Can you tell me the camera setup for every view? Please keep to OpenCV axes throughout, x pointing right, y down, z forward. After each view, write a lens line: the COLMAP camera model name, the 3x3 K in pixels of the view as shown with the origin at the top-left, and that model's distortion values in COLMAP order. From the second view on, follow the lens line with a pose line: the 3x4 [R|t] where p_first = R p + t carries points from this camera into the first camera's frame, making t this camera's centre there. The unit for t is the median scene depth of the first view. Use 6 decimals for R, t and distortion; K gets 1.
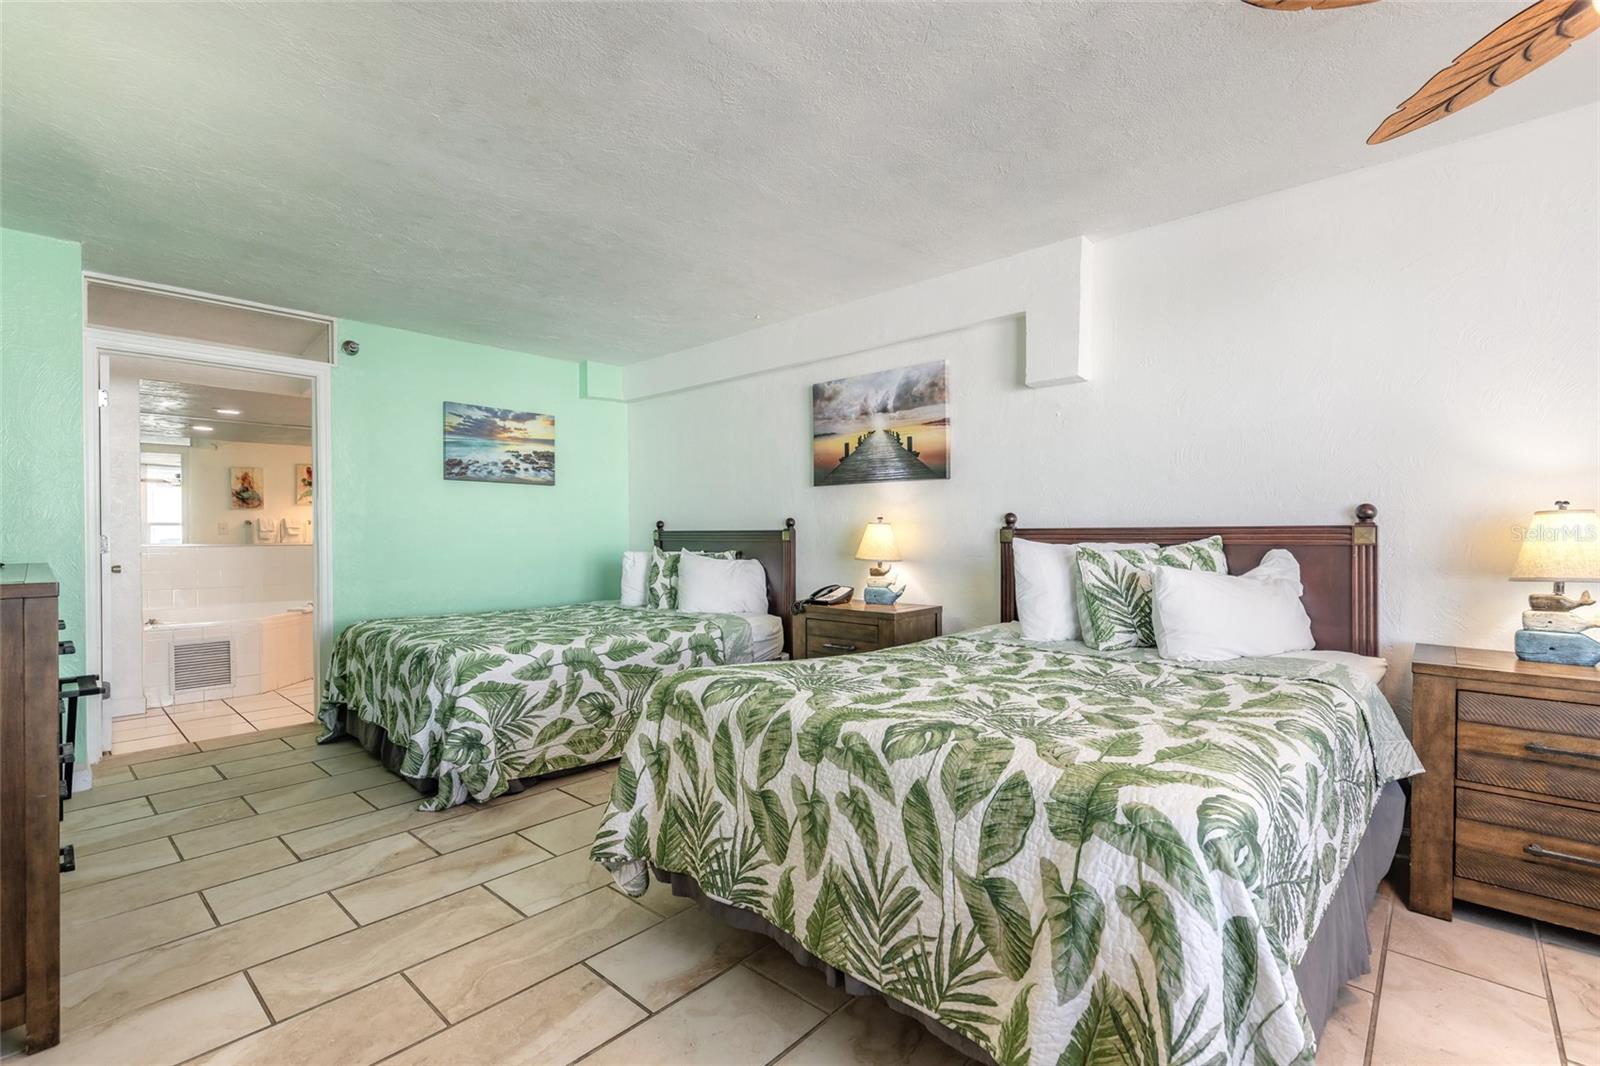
lens RADIAL K [[725.6, 0, 788.2], [0, 725.6, 540.6], [0, 0, 1]] dist [0.008797, -0.000362]
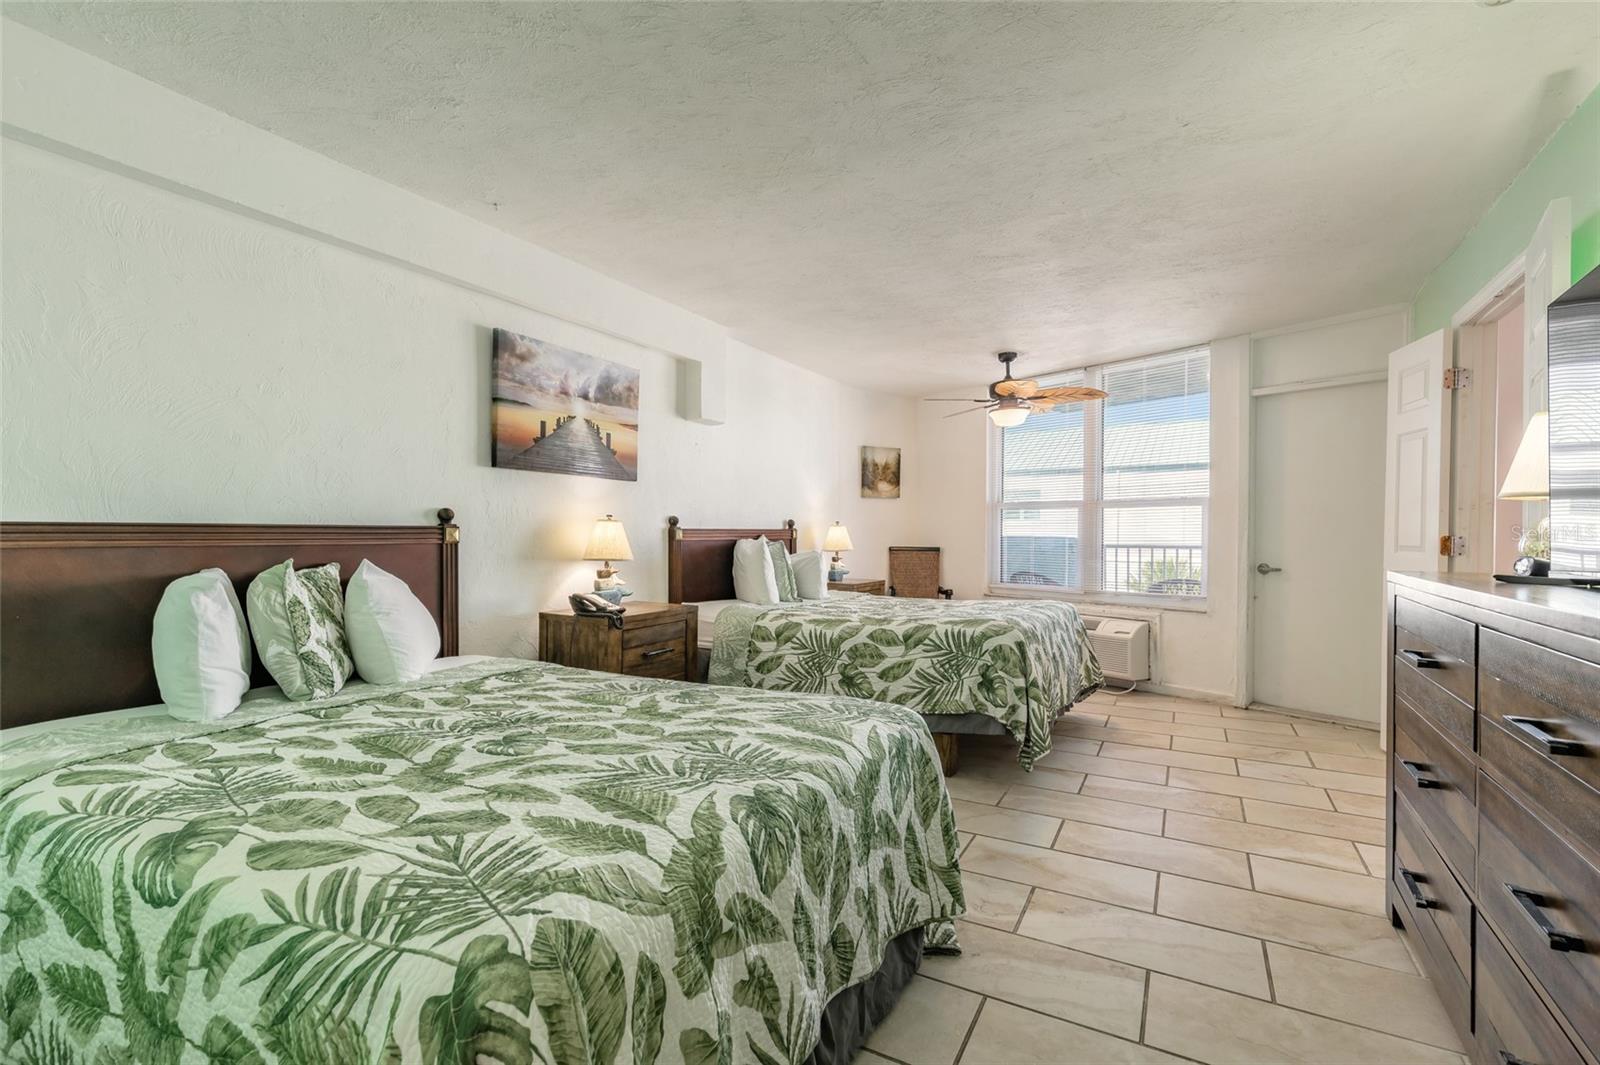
lens RADIAL K [[726.7, 0, 798.8], [0, 726.7, 541.7], [0, 0, 1]] dist [0.001153, -0.000355]
pose [[-0.249133, -0.010920, 0.968408, -1.103718], [0.005953, 0.999900, 0.012806, -0.010454], [-0.968451, 0.008955, -0.249043, 1.301459]]
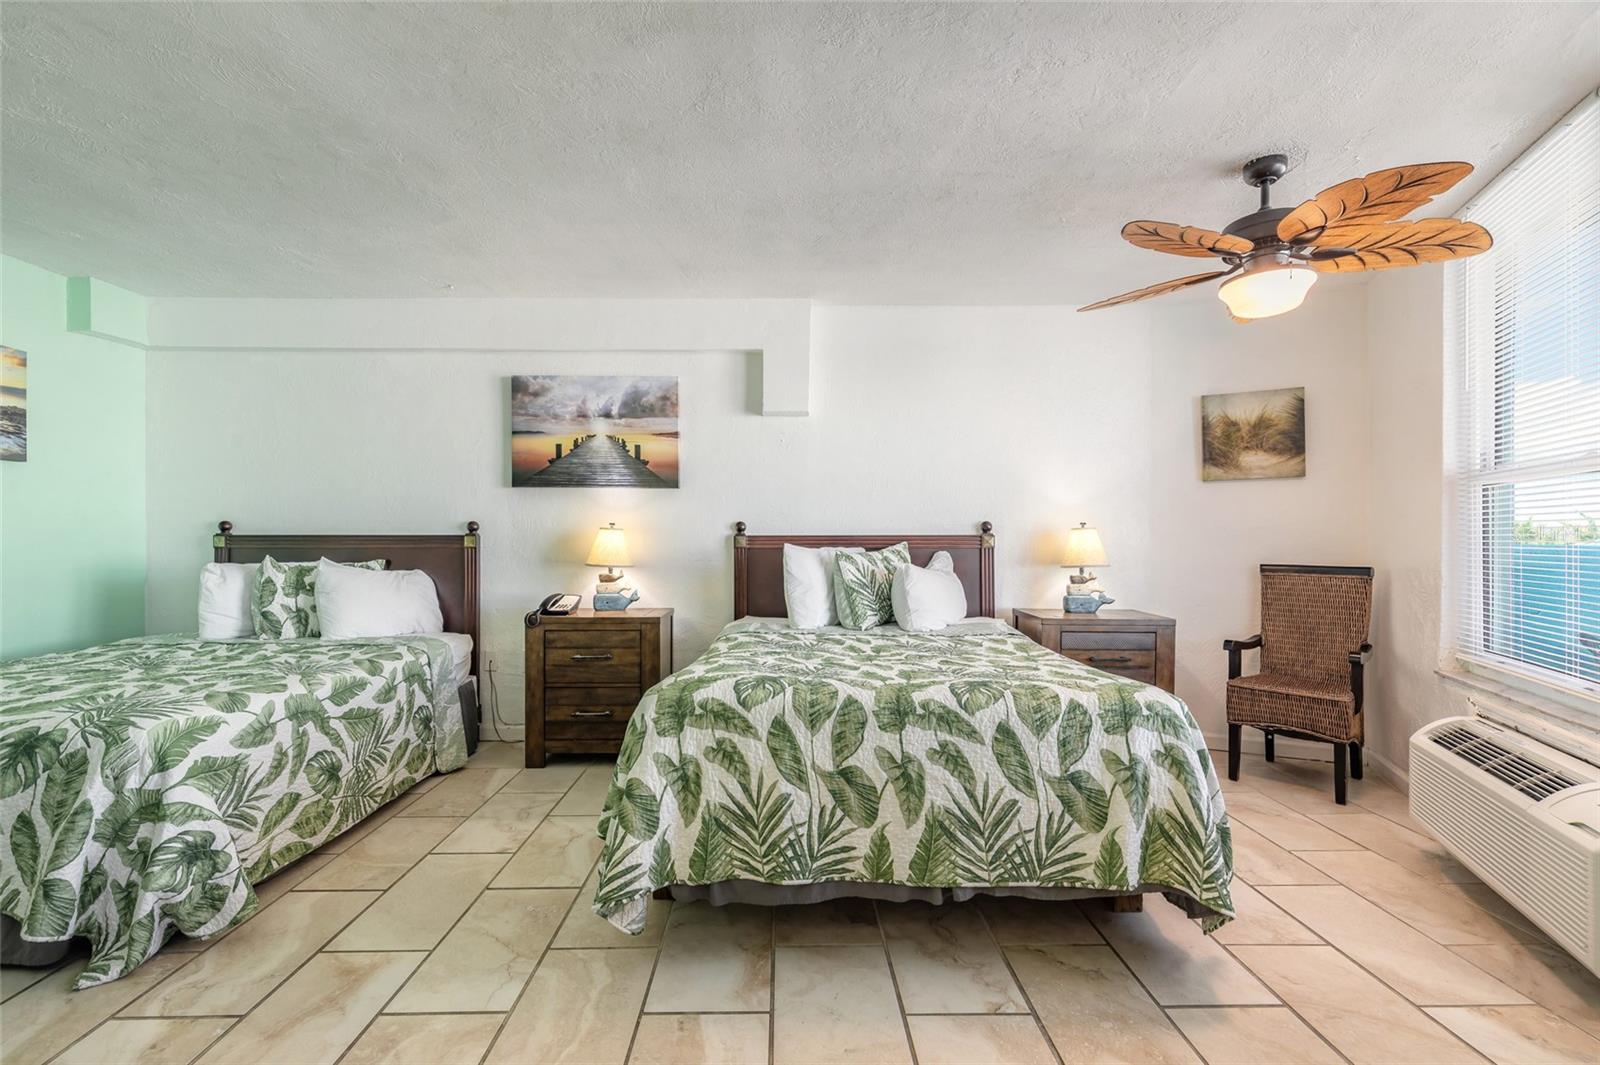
lens RADIAL K [[731.1, 0, 794.0], [0, 731.1, 539.1], [0, 0, 1]] dist [0.009311, -0.001407]
pose [[0.723447, 0.003251, 0.690372, -0.502727], [0.004175, 0.999950, -0.009084, -0.000049], [-0.690367, 0.009454, 0.723397, 0.133561]]
